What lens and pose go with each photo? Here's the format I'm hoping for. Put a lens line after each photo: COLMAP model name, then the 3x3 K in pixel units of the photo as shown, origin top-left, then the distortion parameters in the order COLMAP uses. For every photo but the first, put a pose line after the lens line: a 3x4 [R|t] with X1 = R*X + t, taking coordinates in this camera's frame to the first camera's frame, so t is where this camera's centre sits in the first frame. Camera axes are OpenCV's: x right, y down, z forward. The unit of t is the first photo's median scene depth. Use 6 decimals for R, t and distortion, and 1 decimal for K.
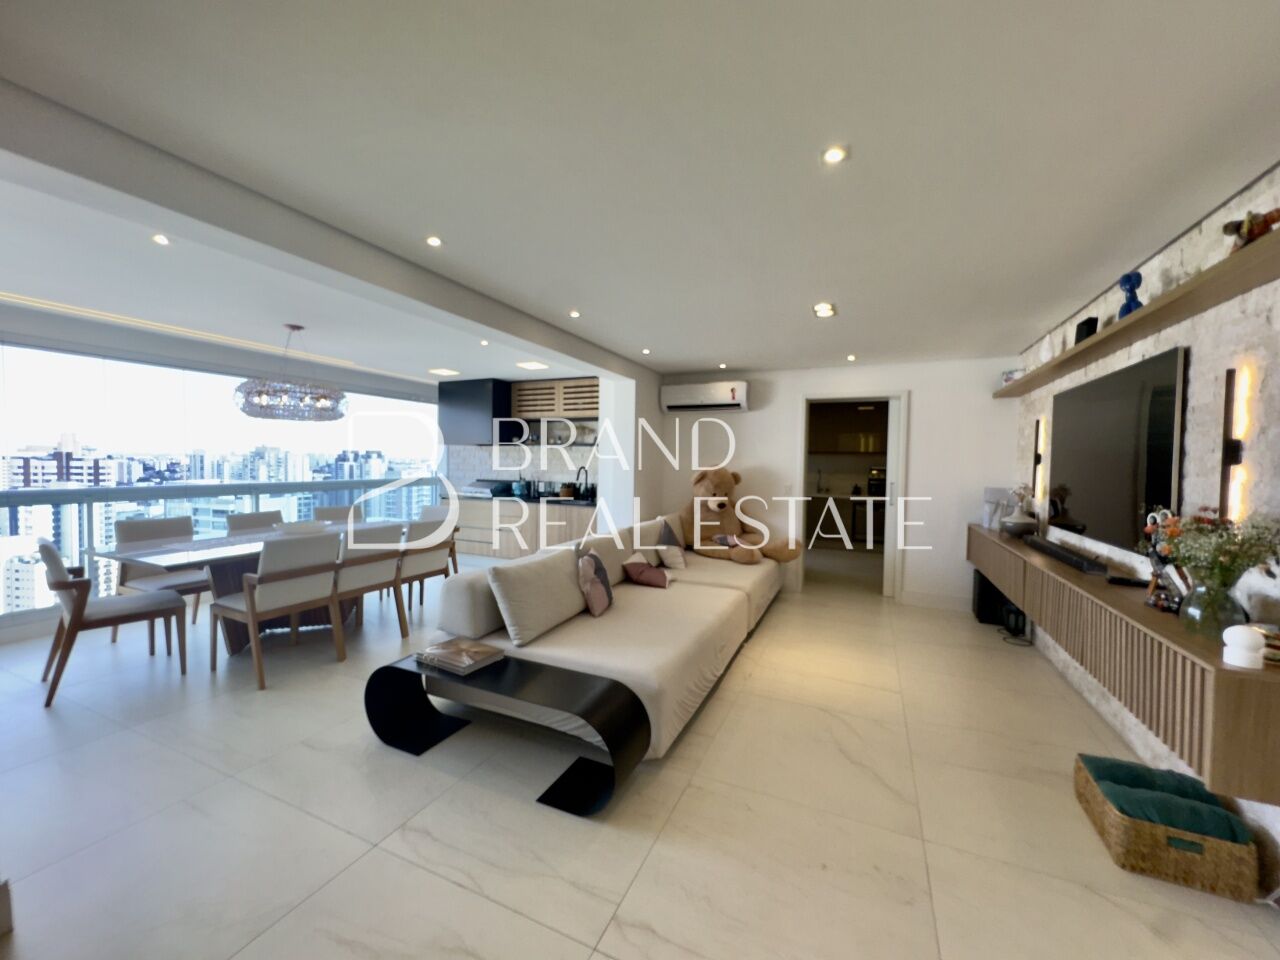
lens RADIAL K [[506.3, 0, 640.0], [0, 506.3, 480.0], [0, 0, 1]] dist [0.000618, -0.000061]
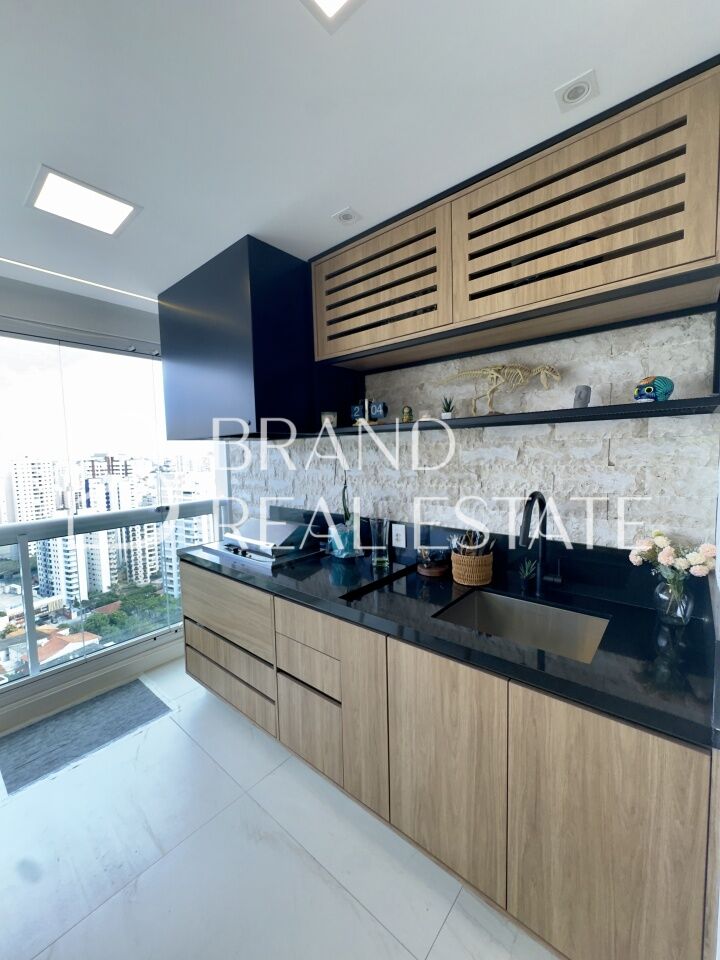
lens RADIAL K [[379.7, 0, 363.8], [0, 379.7, 479.6], [0, 0, 1]] dist [0.000618, -0.000061]
pose [[0.961003, -0.017130, -0.276007, -0.207421], [0.028331, 0.998927, 0.036646, -0.062543], [0.275083, -0.043036, 0.960457, 1.064876]]
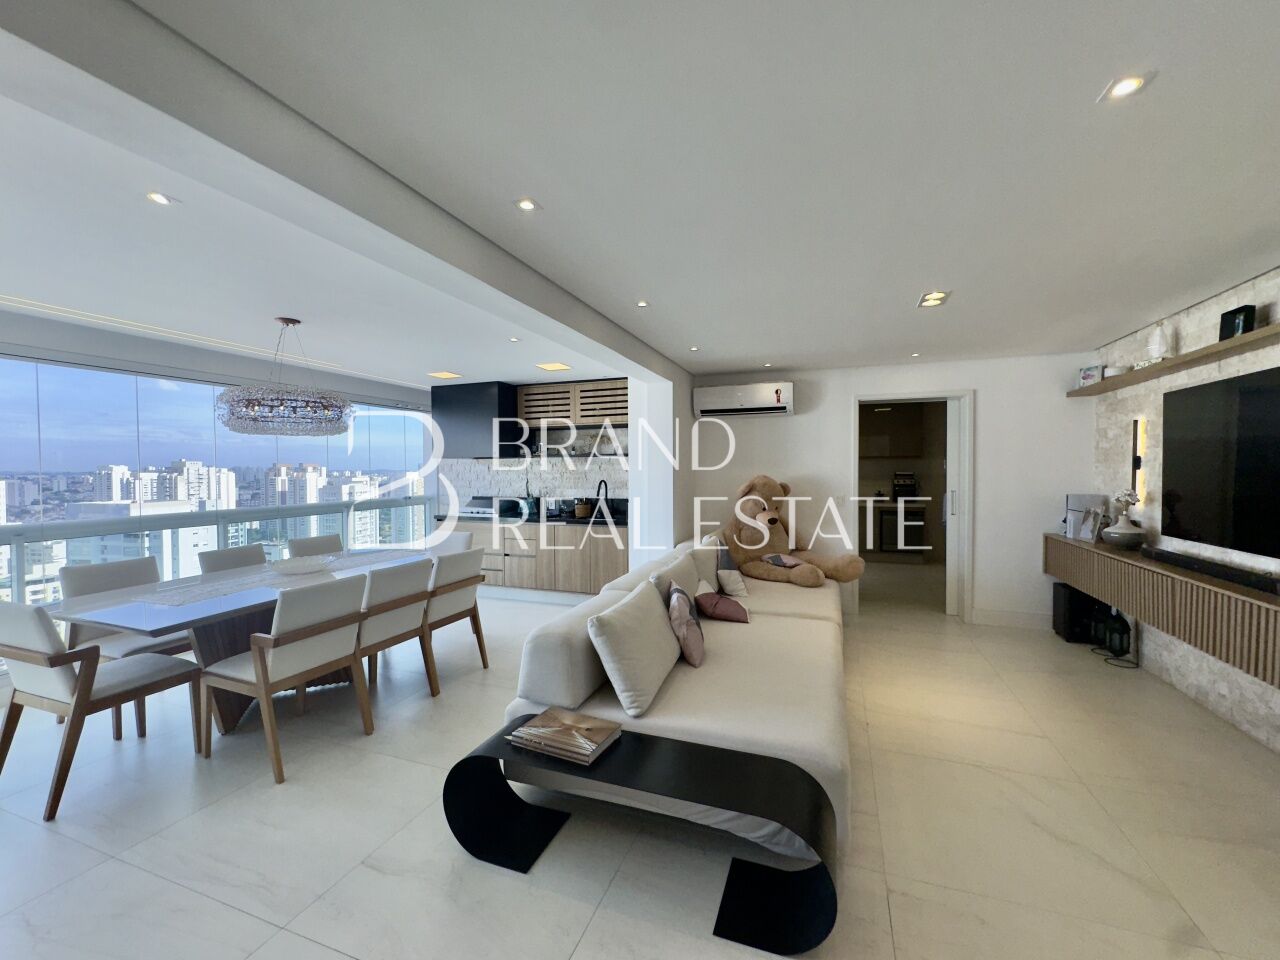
lens RADIAL K [[531.6, 0, 639.2], [0, 531.6, 481.2], [0, 0, 1]] dist [-0.001208, -0.000059]
pose [[0.997091, -0.024129, 0.072300, -0.163128], [0.024970, 0.999630, -0.010745, -0.017667], [-0.072014, 0.012519, 0.997325, 0.094561]]
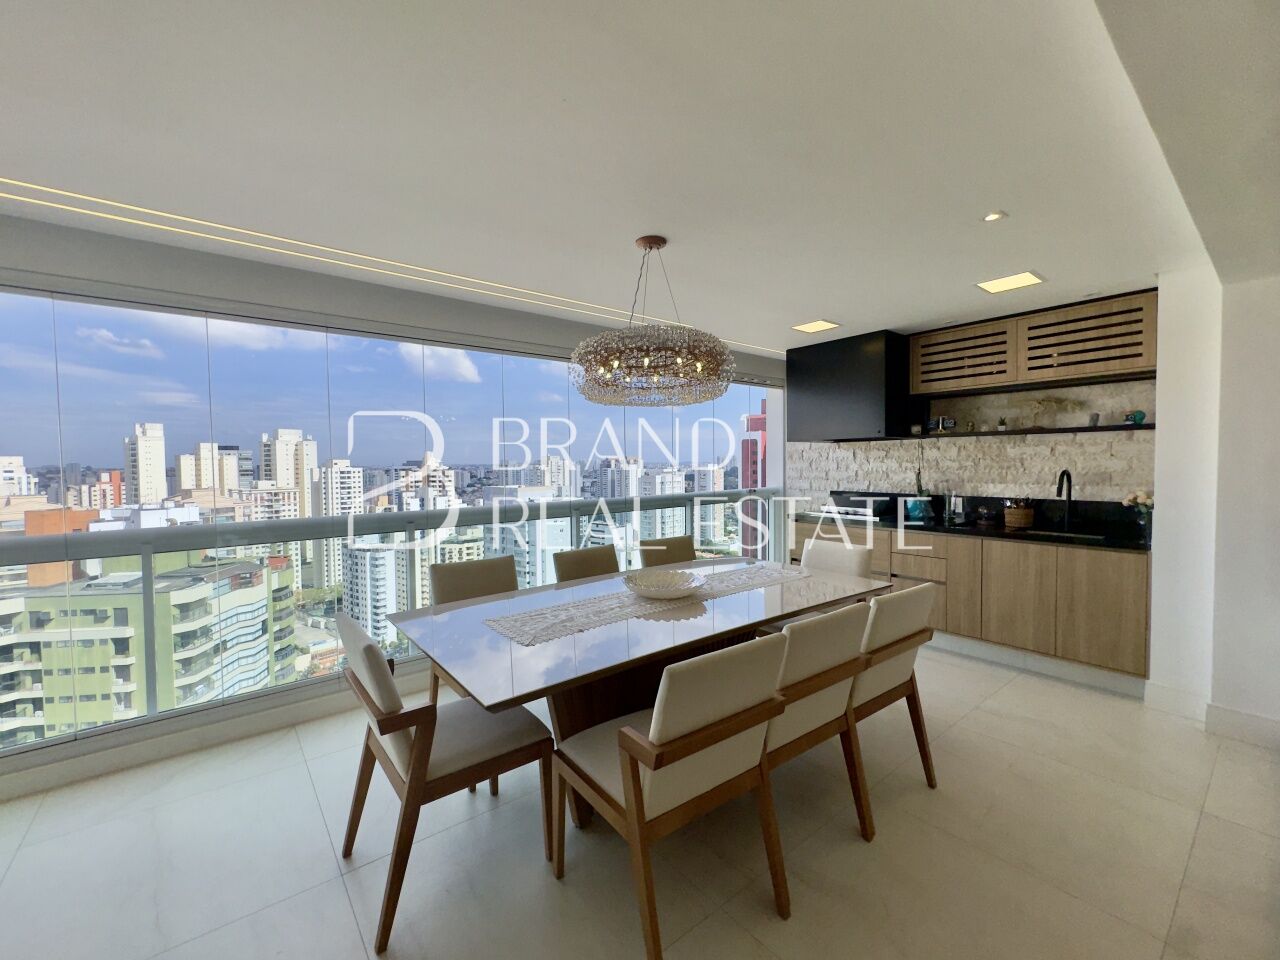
lens RADIAL K [[531.6, 0, 639.2], [0, 531.6, 481.2], [0, 0, 1]] dist [-0.001208, -0.000059]
pose [[0.892350, -0.010516, -0.451221, -0.371297], [0.009575, 0.999945, -0.004368, -0.022663], [0.451242, -0.000423, 0.892402, 0.394162]]
